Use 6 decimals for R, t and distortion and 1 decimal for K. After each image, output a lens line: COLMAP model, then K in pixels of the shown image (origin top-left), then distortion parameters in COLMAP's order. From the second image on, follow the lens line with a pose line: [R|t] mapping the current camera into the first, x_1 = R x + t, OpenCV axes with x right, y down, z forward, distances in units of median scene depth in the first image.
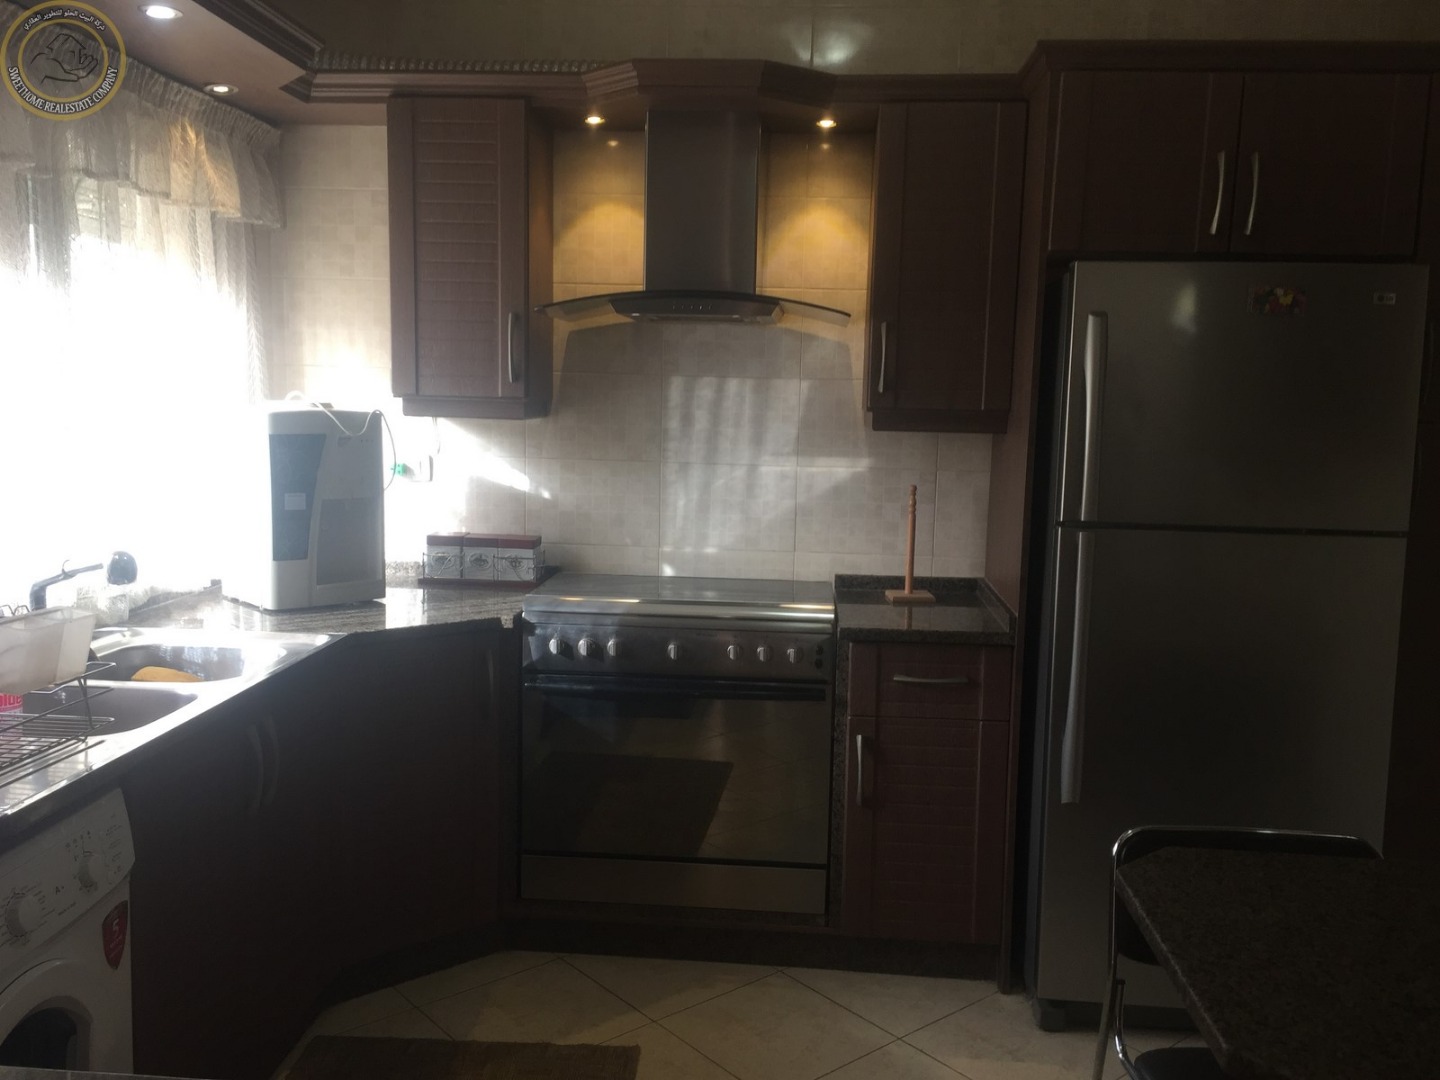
lens RADIAL K [[1238.1, 0, 722.7], [0, 1238.1, 536.7], [0, 0, 1]] dist [0.086746, -0.130718]
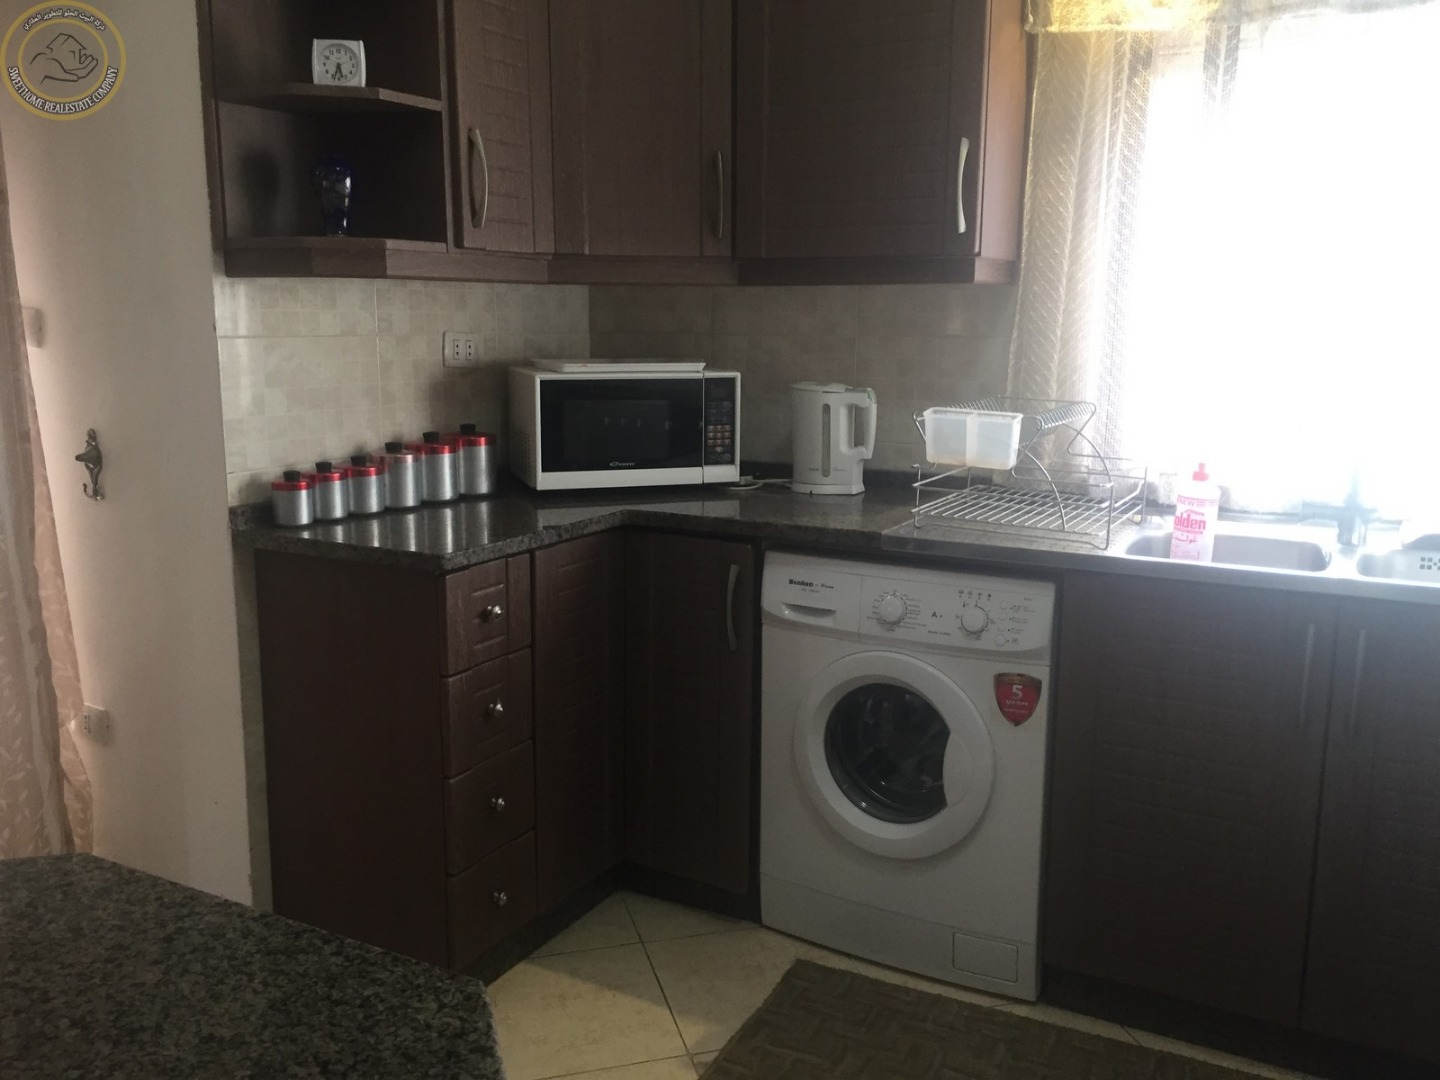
lens RADIAL K [[1238.1, 0, 722.7], [0, 1238.1, 536.7], [0, 0, 1]] dist [0.086746, -0.130718]
pose [[-0.407911, 0.139894, -0.902241, 0.416420], [-0.125962, 0.970120, 0.207368, -0.025843], [0.904291, 0.198236, -0.378101, 0.711992]]
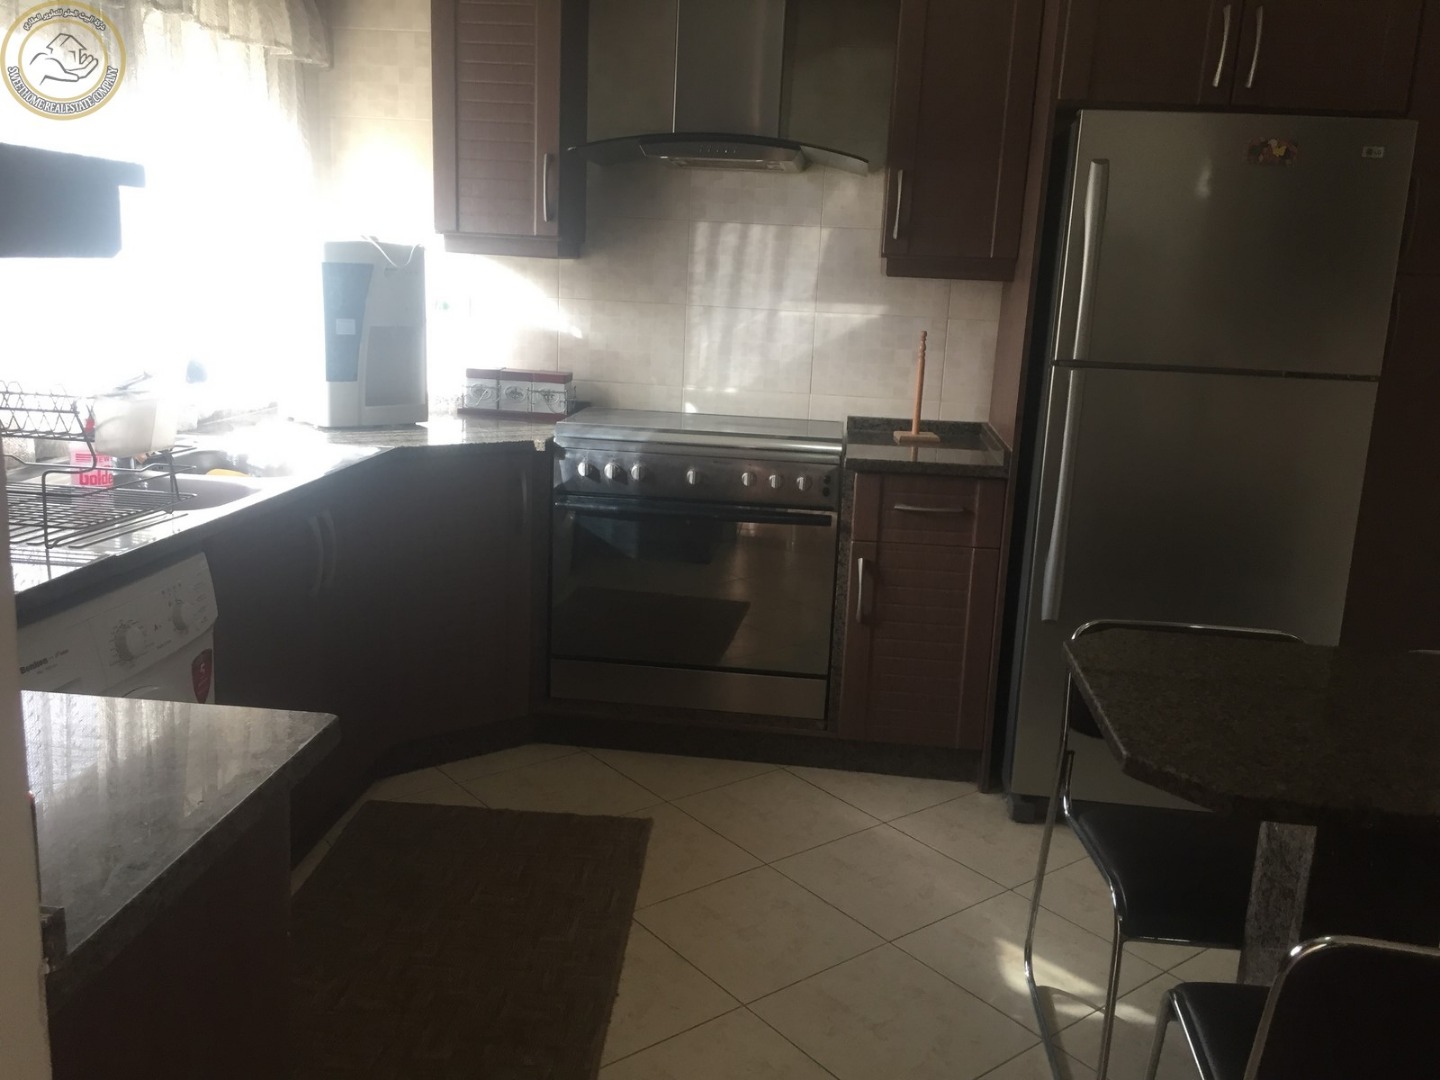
lens RADIAL K [[1238.1, 0, 722.7], [0, 1238.1, 536.7], [0, 0, 1]] dist [0.086746, -0.130718]
pose [[0.999286, 0.028619, -0.024652, 0.014957], [-0.026134, 0.995055, 0.095826, 0.039022], [0.027272, -0.095113, 0.995093, -0.081004]]
